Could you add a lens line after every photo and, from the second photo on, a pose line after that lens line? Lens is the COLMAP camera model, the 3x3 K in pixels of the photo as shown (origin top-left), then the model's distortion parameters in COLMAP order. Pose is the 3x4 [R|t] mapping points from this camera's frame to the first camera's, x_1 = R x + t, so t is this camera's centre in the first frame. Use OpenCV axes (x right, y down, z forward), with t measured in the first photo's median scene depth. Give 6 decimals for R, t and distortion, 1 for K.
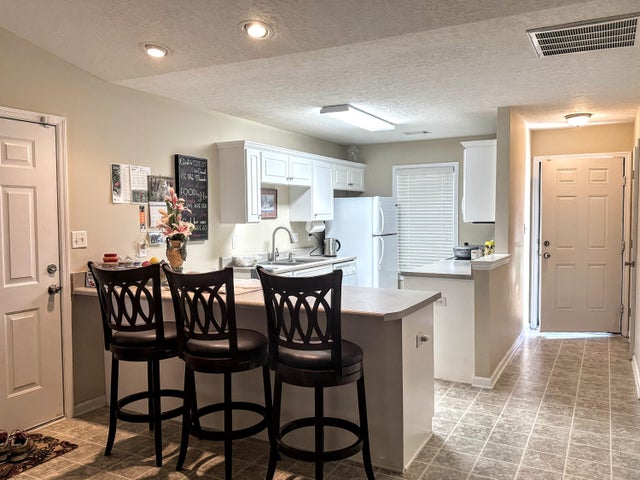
lens RADIAL K [[519.1, 0, 320.3], [0, 519.1, 240.5], [0, 0, 1]] dist [0.011471, -0.001621]
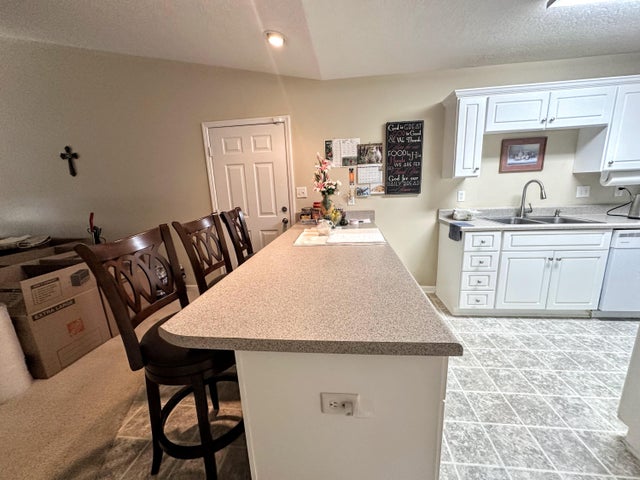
lens RADIAL K [[255.9, 0, 319.7], [0, 255.9, 240.1], [0, 0, 1]] dist [-0.003164, -0.000020]
pose [[0.366895, 0.194498, -0.909702, 0.250436], [-0.004195, 0.978235, 0.207459, -0.017564], [0.930253, -0.072299, 0.359726, 0.575148]]
